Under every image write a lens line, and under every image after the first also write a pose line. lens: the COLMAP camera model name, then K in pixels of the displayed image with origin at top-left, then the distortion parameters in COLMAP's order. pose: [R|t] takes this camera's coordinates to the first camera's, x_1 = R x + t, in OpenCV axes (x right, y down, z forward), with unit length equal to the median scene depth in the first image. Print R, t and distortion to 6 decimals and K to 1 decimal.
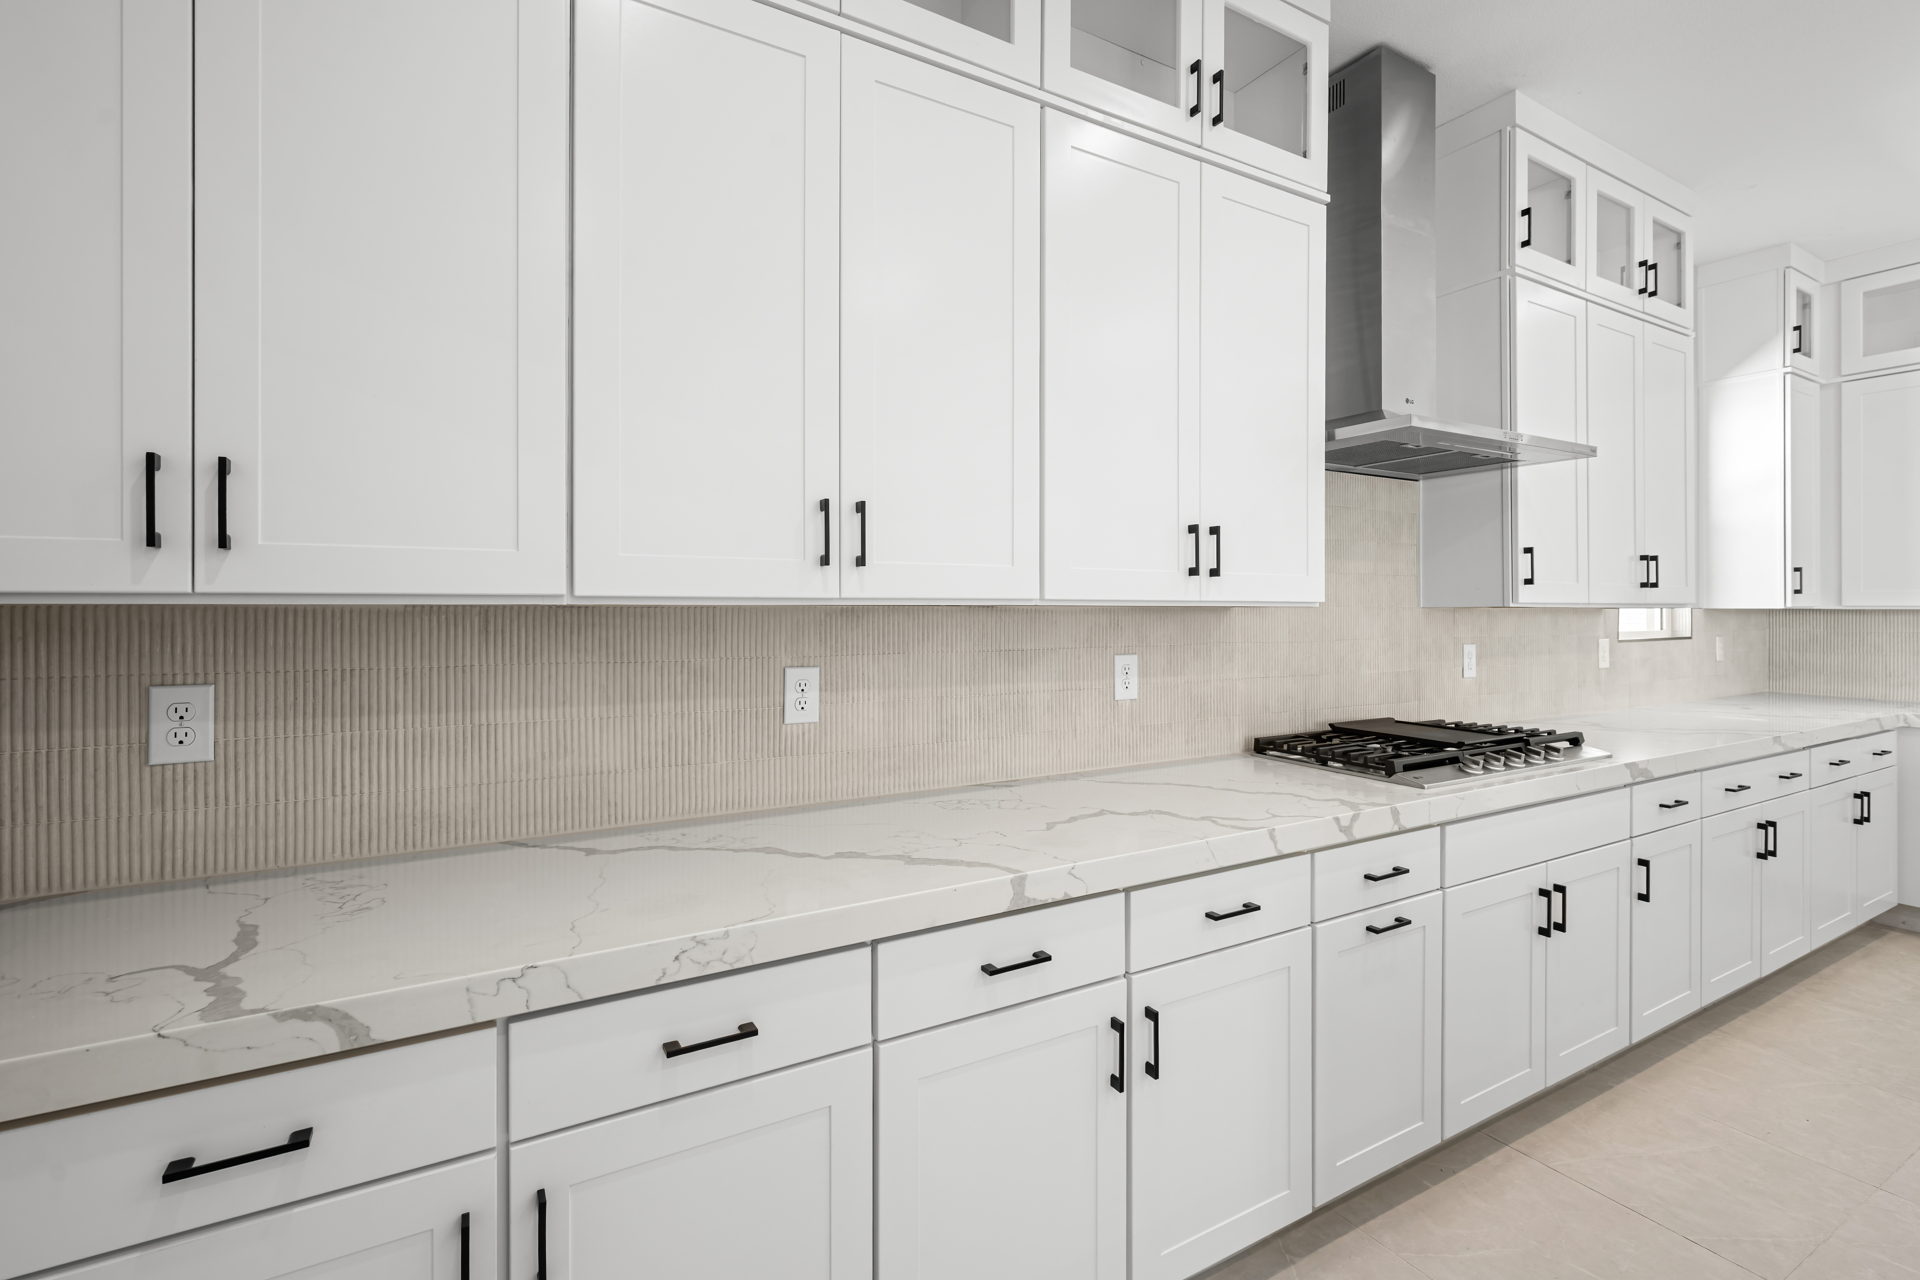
lens RADIAL K [[859.2, 0, 954.4], [0, 859.2, 608.9], [0, 0, 1]] dist [0.001192, -0.000078]
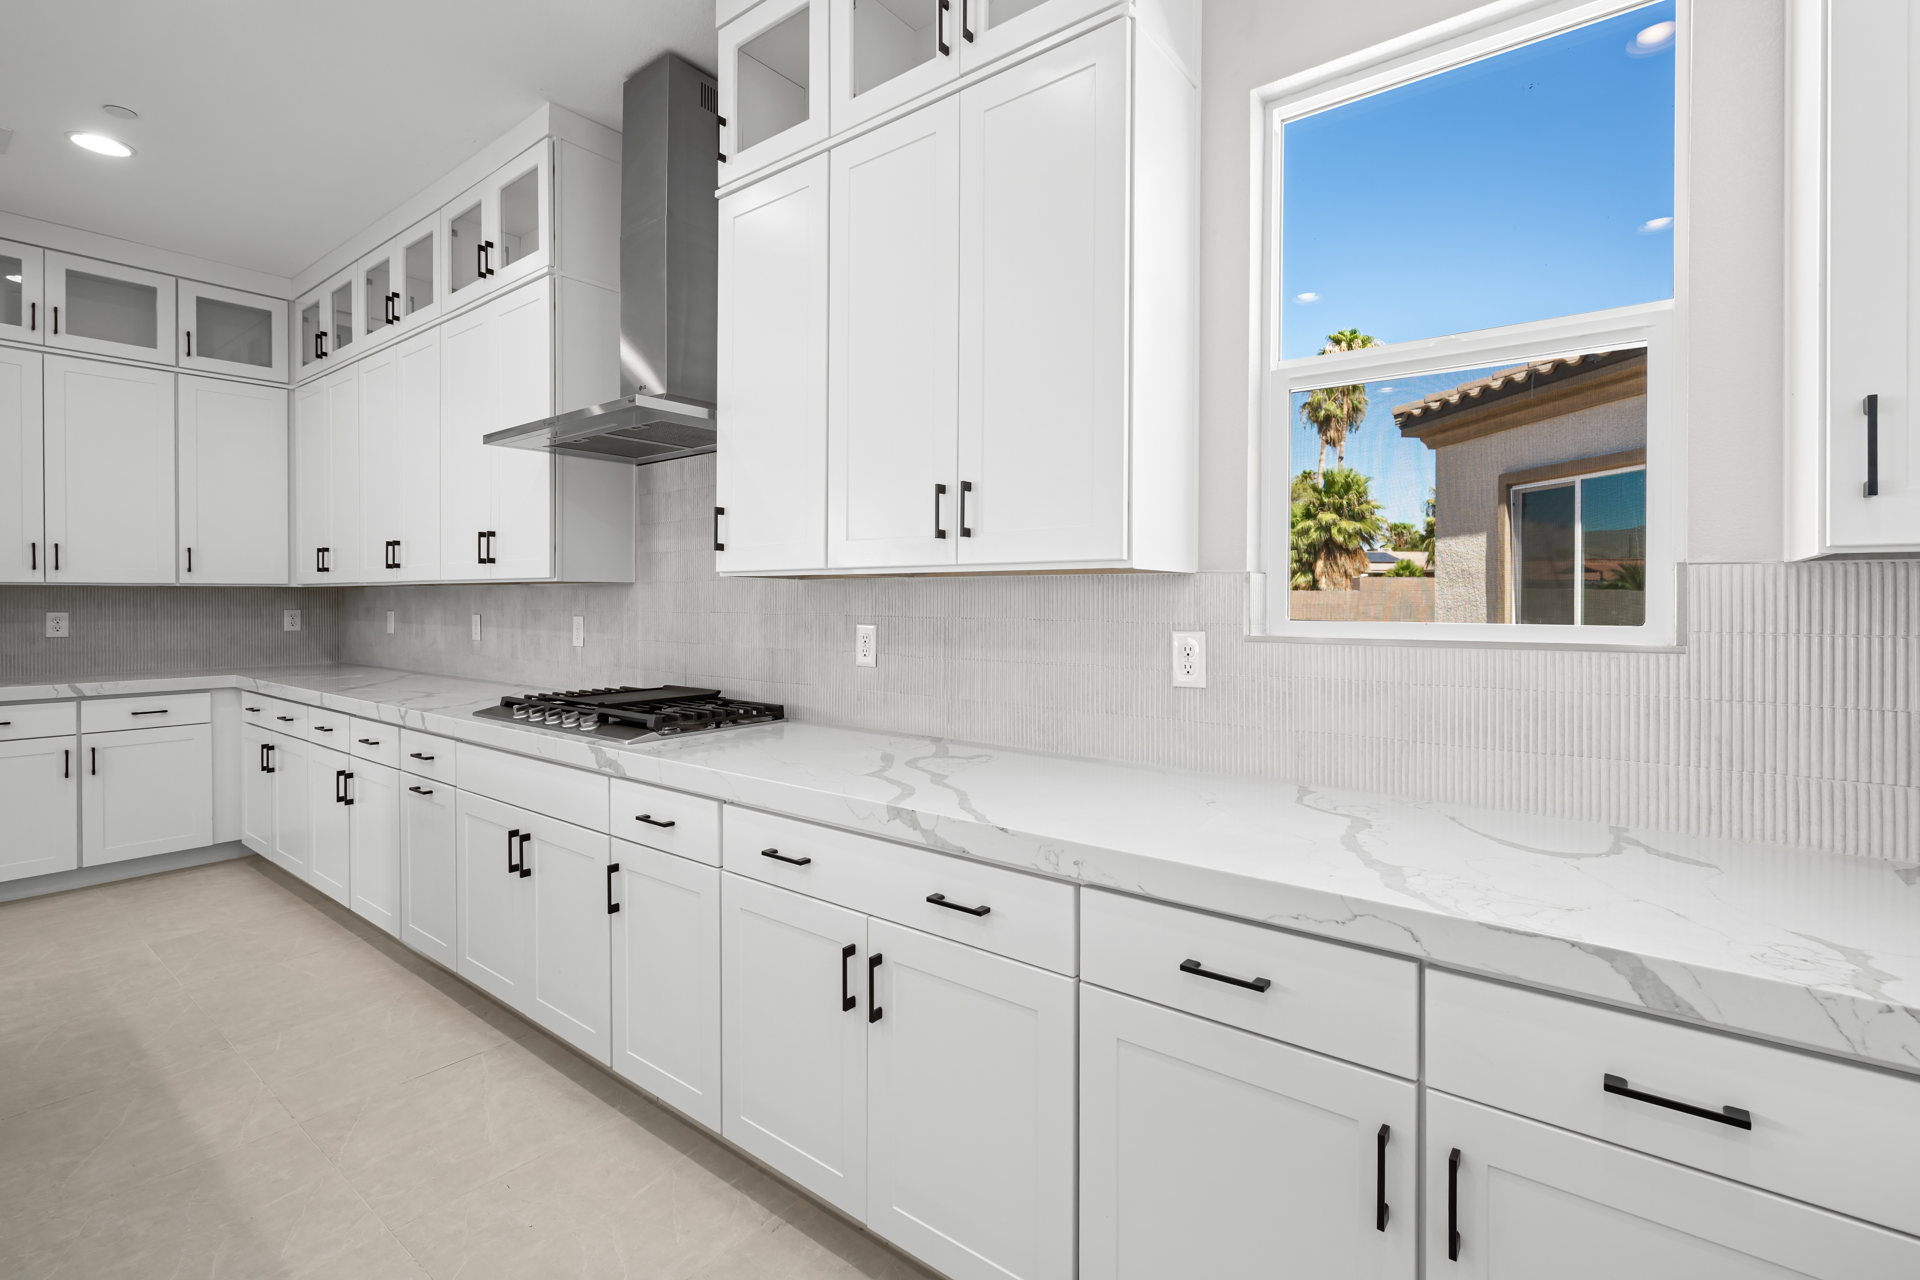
lens RADIAL K [[869.6, 0, 977.3], [0, 869.6, 602.5], [0, 0, 1]] dist [-0.000540, -0.000195]
pose [[0.388004, 0.002702, -0.921654, 2.167969], [-0.001905, 0.999996, 0.002130, 0.030074], [0.921656, 0.000929, 0.388008, 1.234384]]
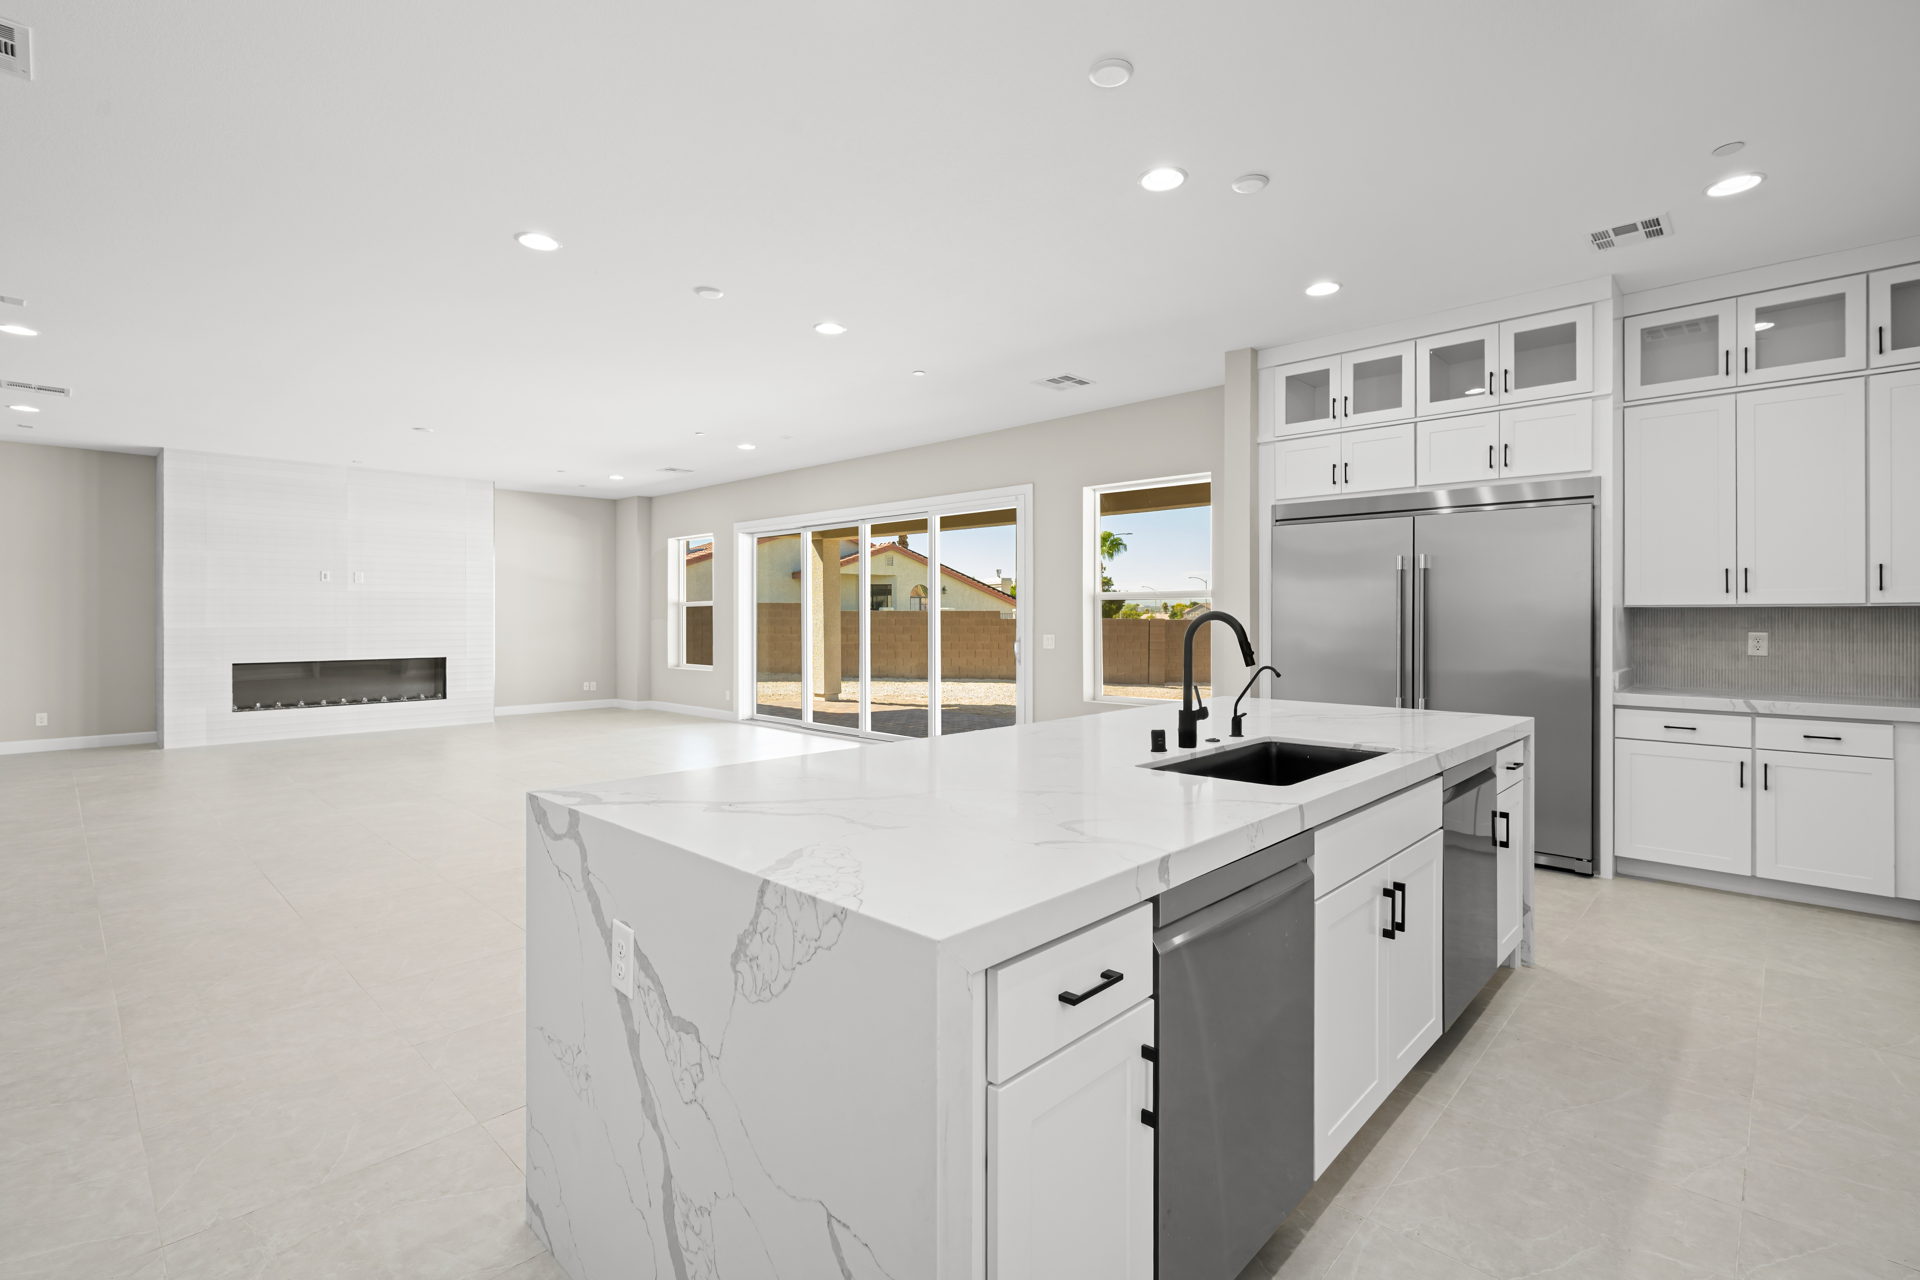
lens RADIAL K [[876.2, 0, 984.9], [0, 876.2, 614.9], [0, 0, 1]] dist [-0.001339, 0.000226]
pose [[-0.954462, -0.003205, -0.298315, 1.939030], [-0.003500, 0.999994, 0.000453, 0.024179], [0.298312, 0.001477, -0.954467, 1.556609]]
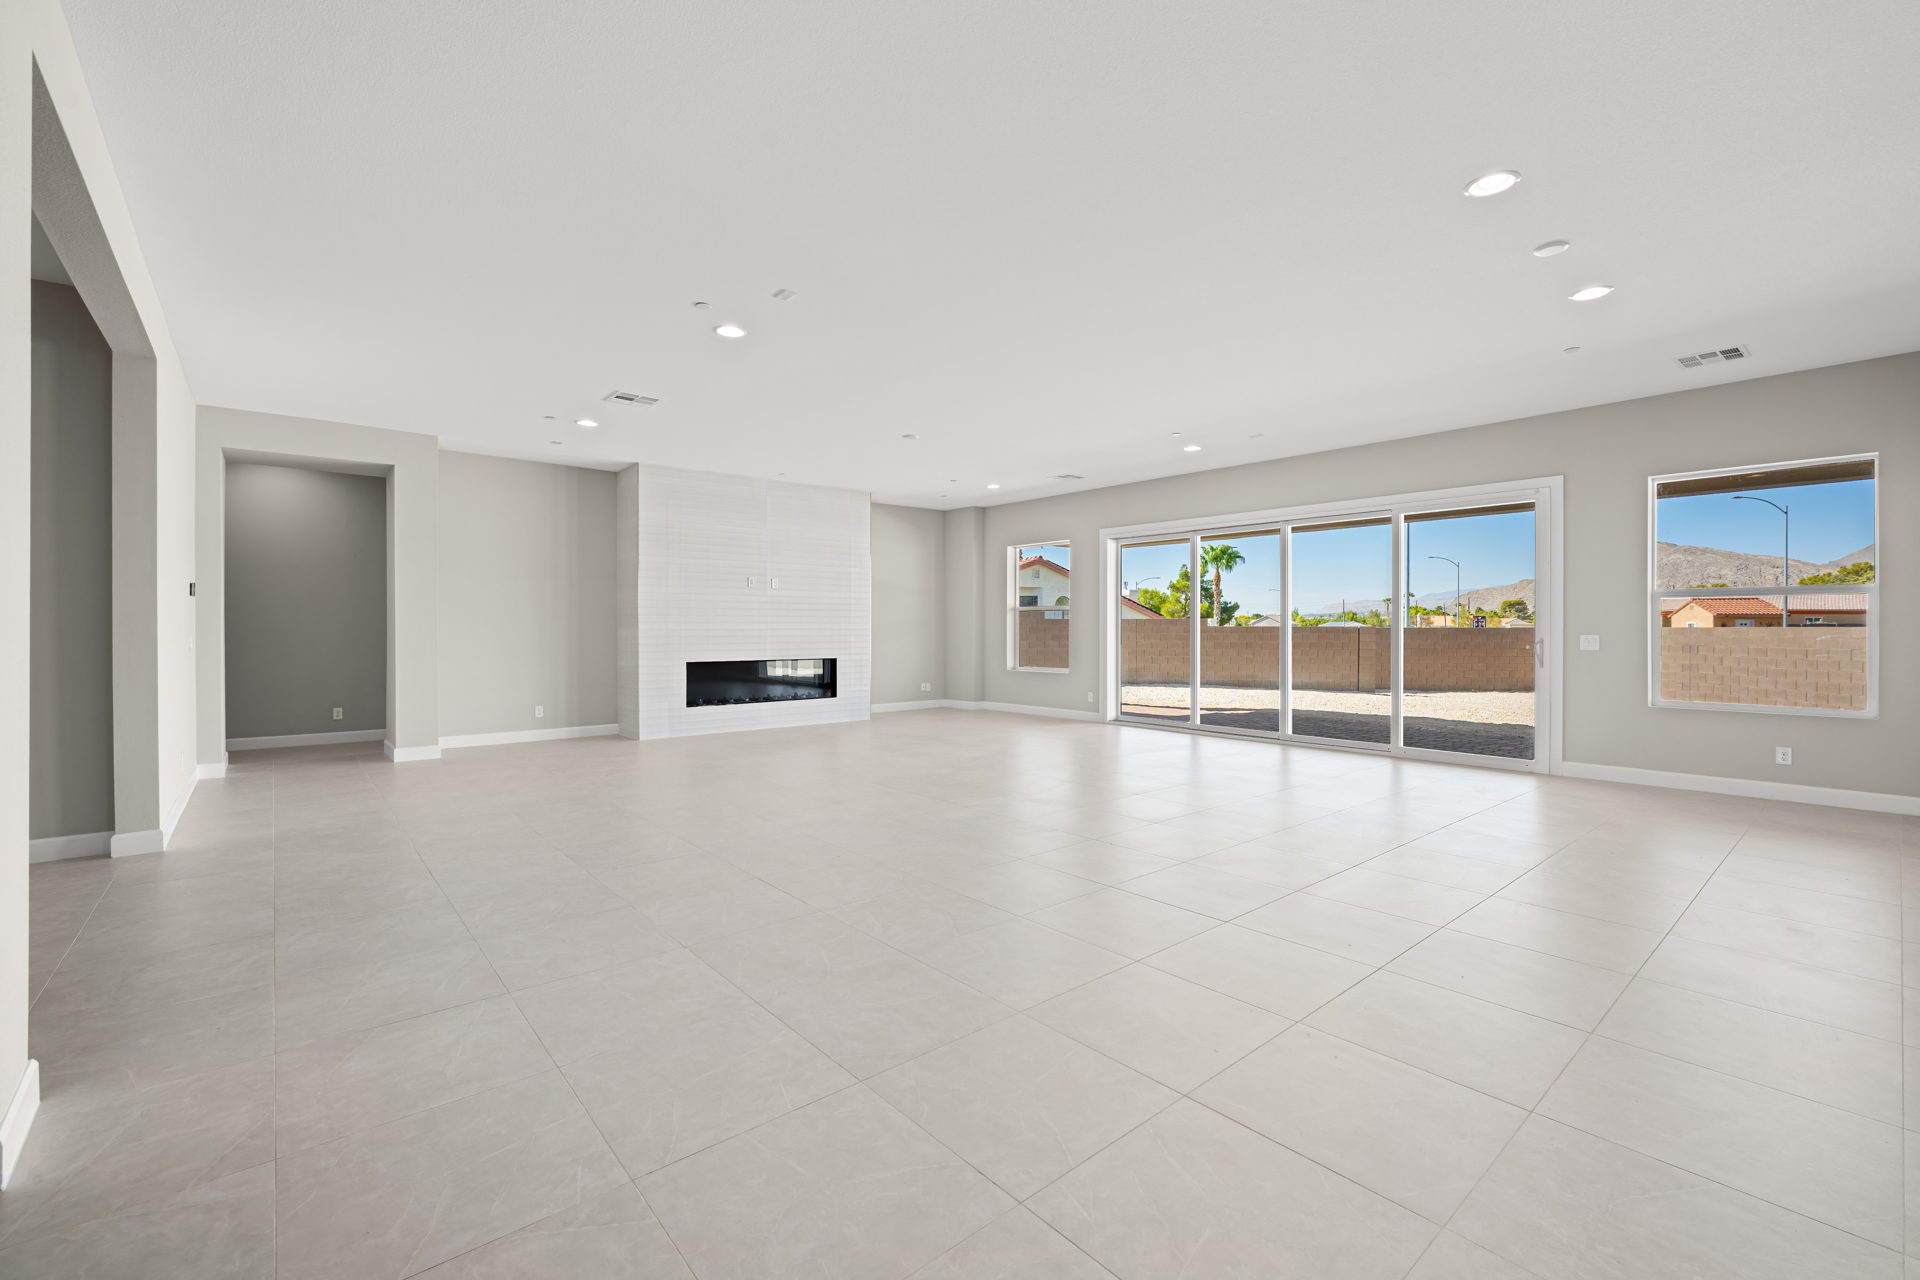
lens RADIAL K [[809.7, 0, 959.7], [0, 809.7, 611.6], [0, 0, 1]] dist [-0.000541, -0.000226]
pose [[-0.982688, -0.007454, -0.185121, 3.639912], [-0.004345, 0.999843, -0.017191, 0.081163], [0.185220, -0.016089, -0.982565, 0.799773]]
